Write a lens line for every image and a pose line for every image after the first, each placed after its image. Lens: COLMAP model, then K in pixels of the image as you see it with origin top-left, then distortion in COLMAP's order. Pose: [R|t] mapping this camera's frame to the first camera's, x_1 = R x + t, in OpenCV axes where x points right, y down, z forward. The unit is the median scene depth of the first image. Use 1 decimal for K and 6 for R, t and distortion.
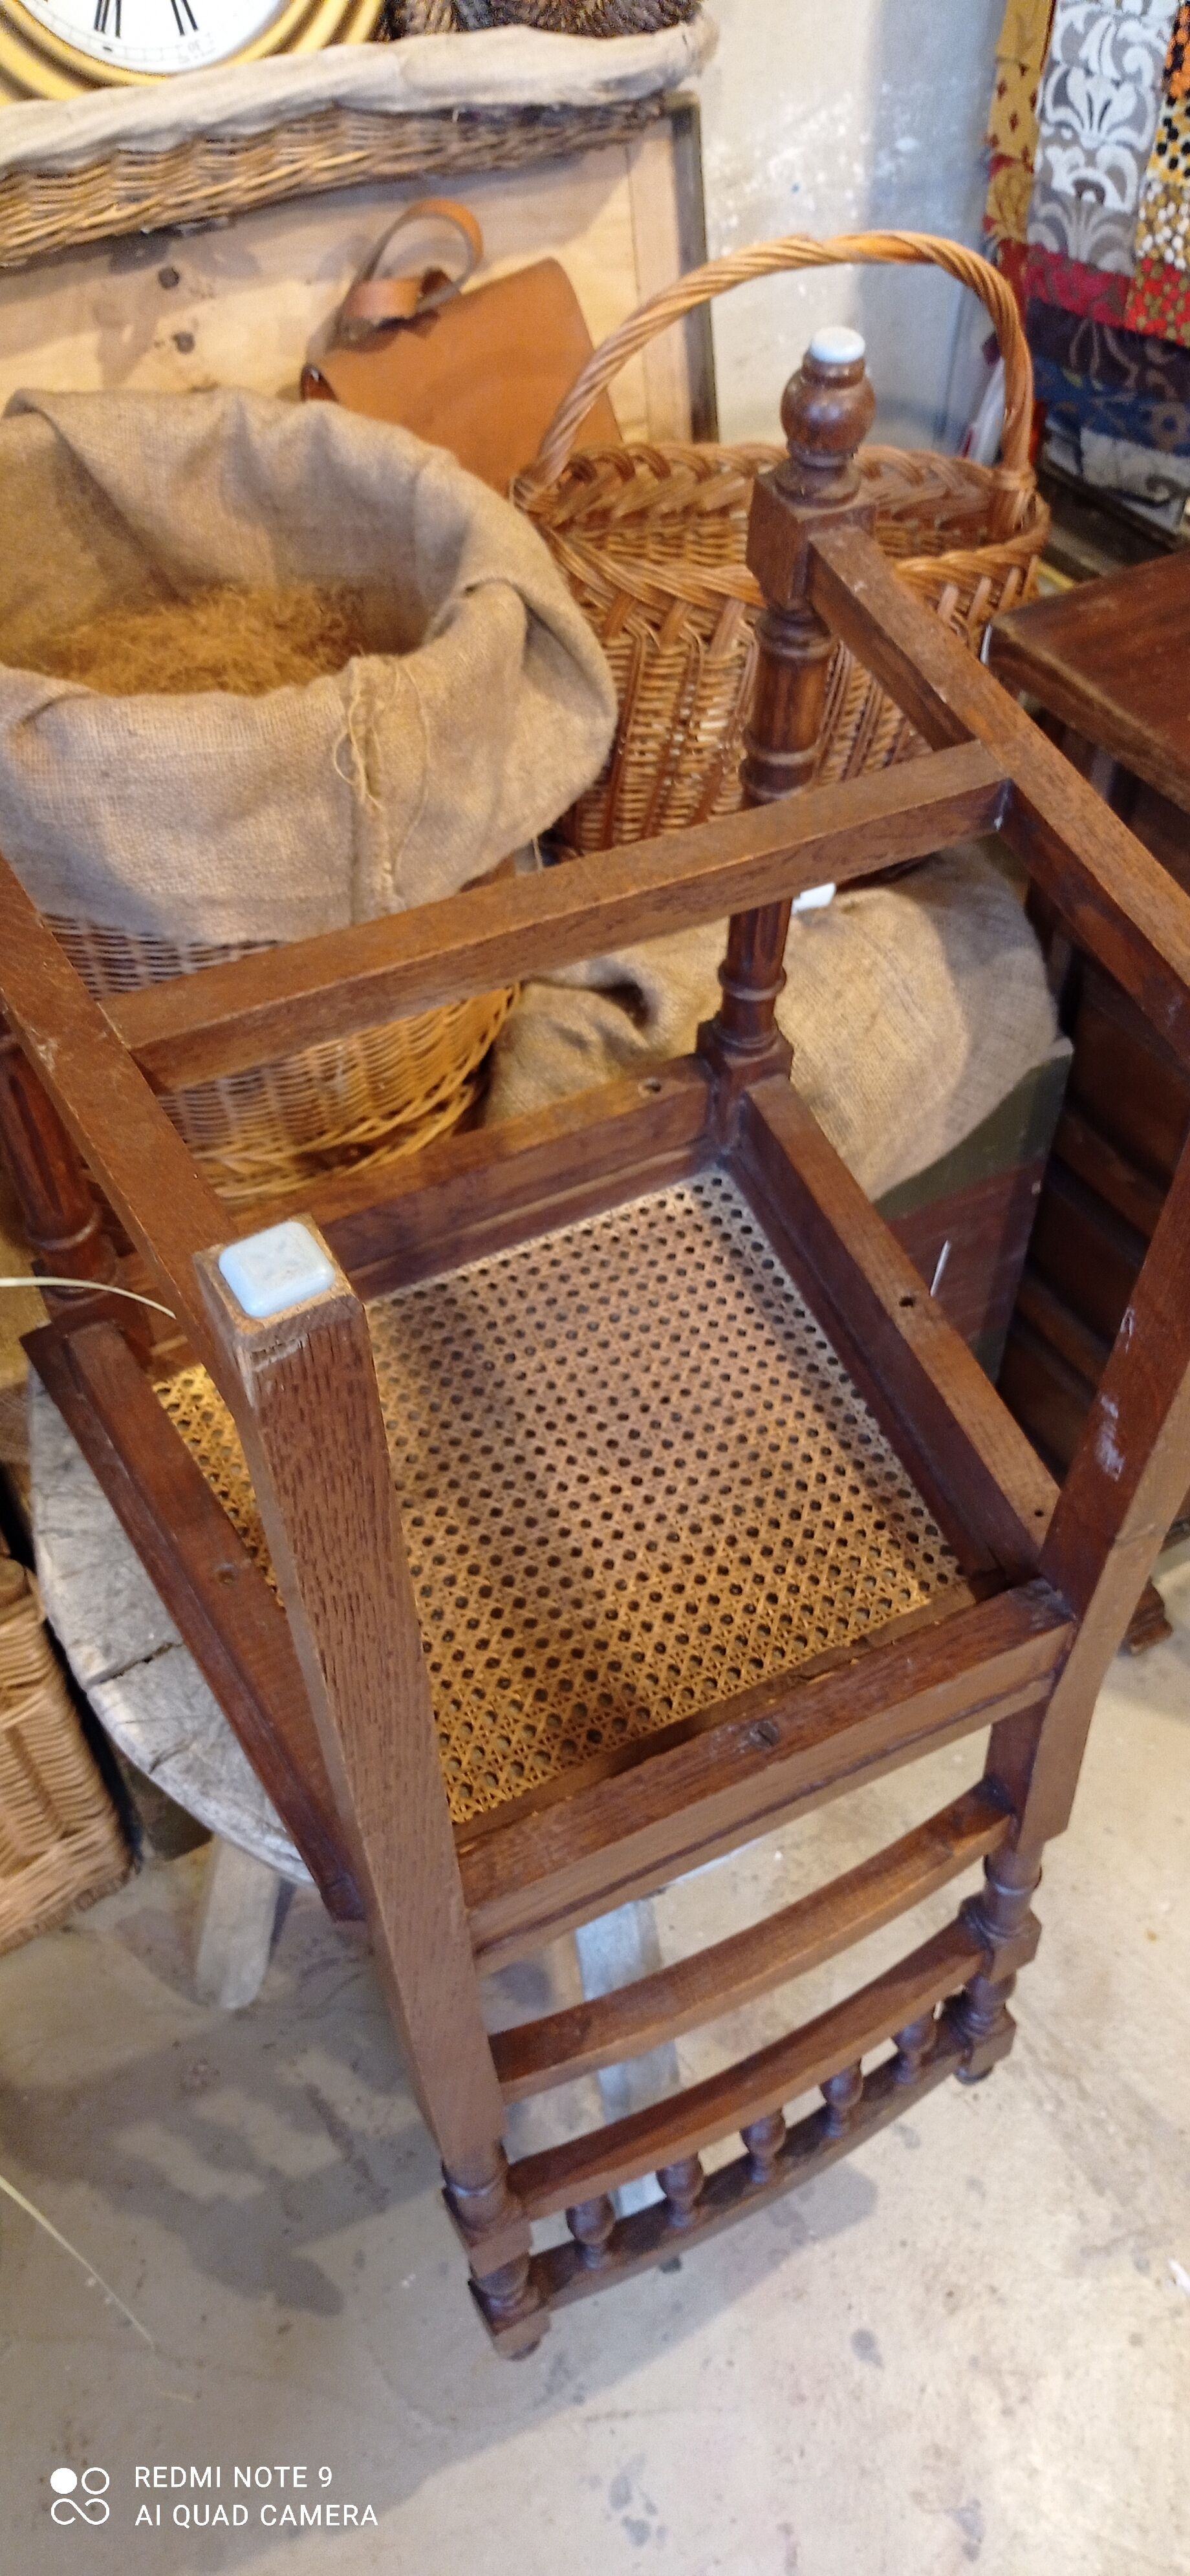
lens RADIAL K [[1900.5, 0, 600.0], [0, 1900.5, 1284.9], [0, 0, 1]] dist [0.007197, -0.004119]
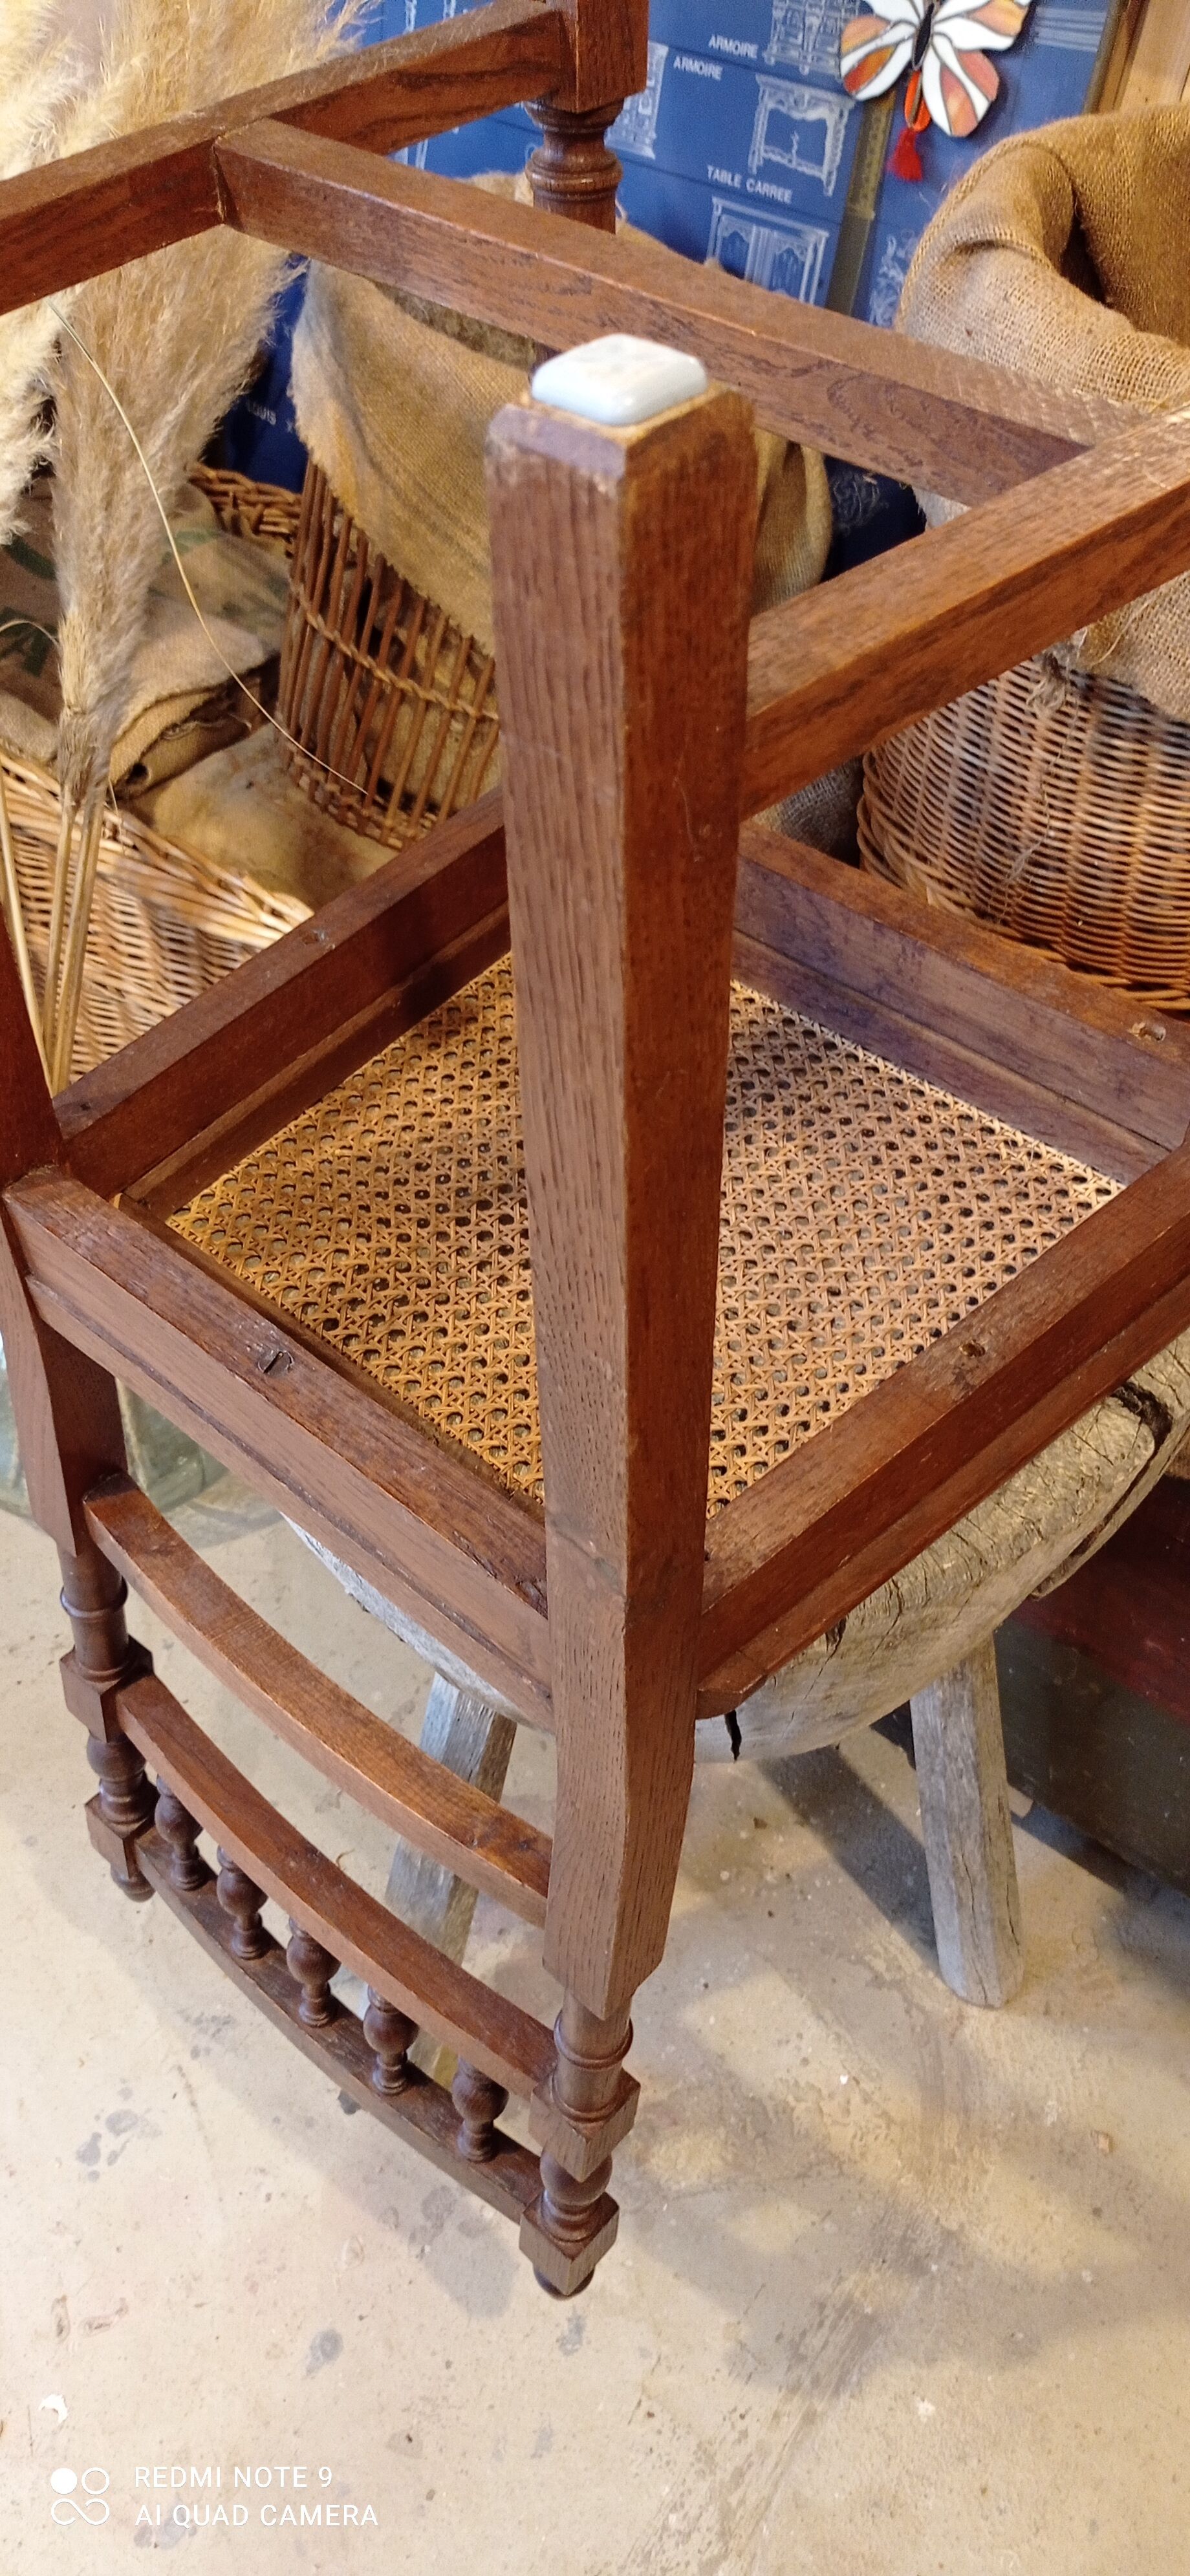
lens RADIAL K [[1900.5, 0, 593.4], [0, 1900.5, 1291.0], [0, 0, 1]] dist [0.007197, -0.004119]
pose [[0.355844, 0.684397, -0.636377, 0.426239], [-0.714761, 0.638004, 0.286473, -0.082849], [0.602073, 0.352917, 0.716211, 0.308321]]
